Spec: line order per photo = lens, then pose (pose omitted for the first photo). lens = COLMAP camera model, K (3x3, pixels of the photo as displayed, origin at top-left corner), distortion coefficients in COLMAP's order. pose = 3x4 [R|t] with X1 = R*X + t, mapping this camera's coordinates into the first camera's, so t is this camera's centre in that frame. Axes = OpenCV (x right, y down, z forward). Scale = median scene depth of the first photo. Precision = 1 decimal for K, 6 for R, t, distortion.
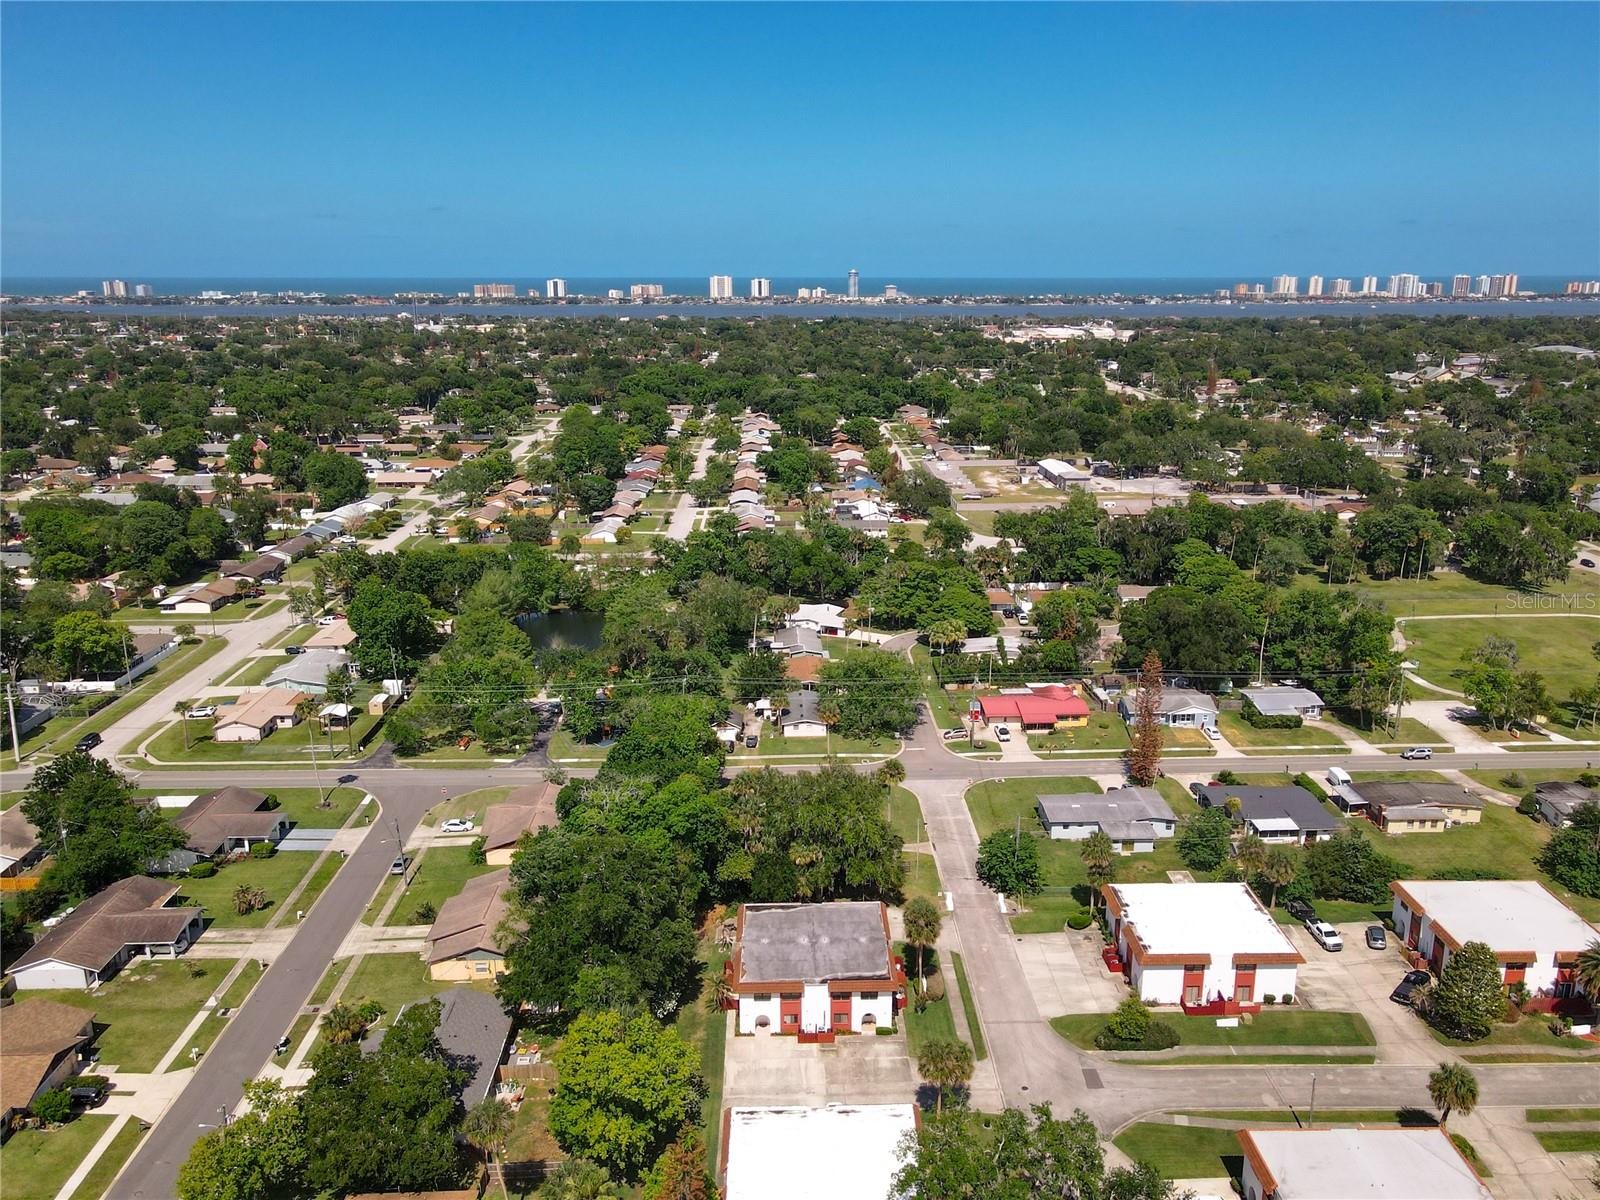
lens RADIAL K [[1242.3, 0, 800.0], [0, 1242.3, 600.0], [0, 0, 1]] dist [0.015727, 0.013001]
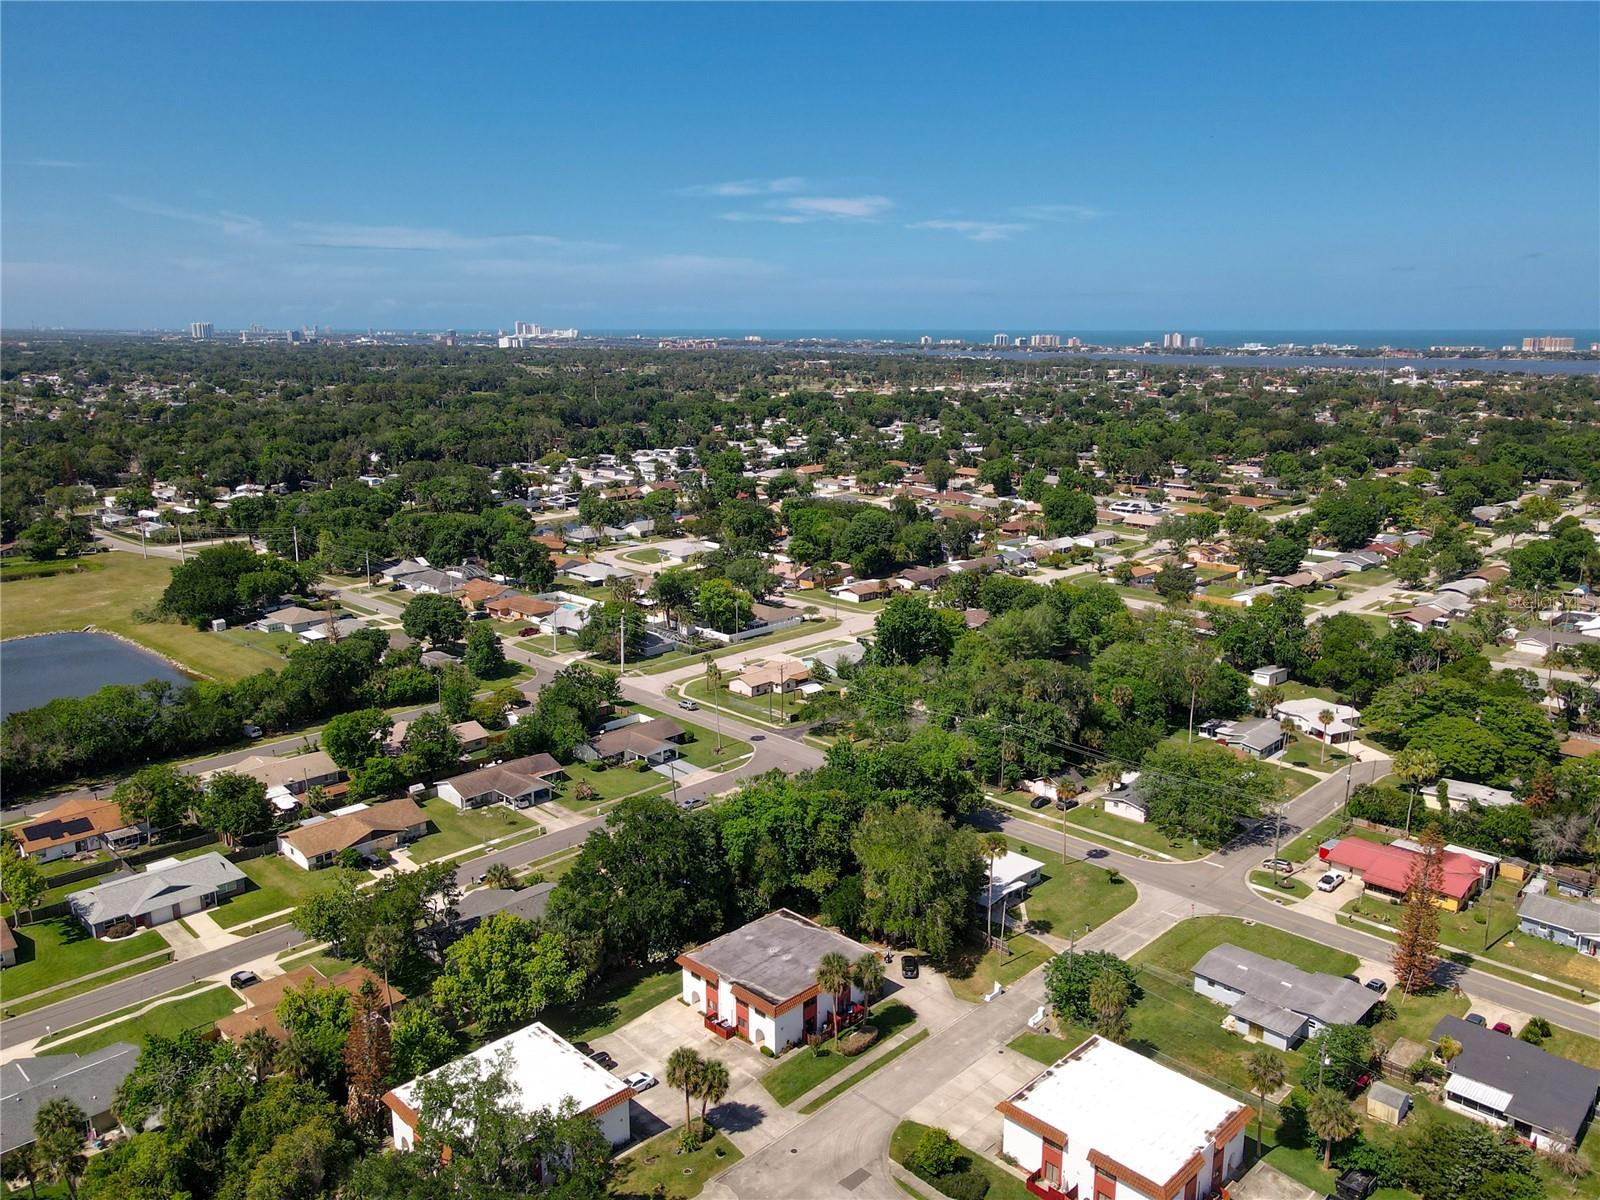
lens RADIAL K [[1195.0, 0, 799.9], [0, 1195.0, 631.5], [0, 0, 1]] dist [0.013907, 0.004261]
pose [[0.692589, 0.181383, -0.698155, 0.525321], [-0.185932, 0.980054, 0.070171, -0.056397], [0.696958, 0.081210, 0.712499, 0.193545]]
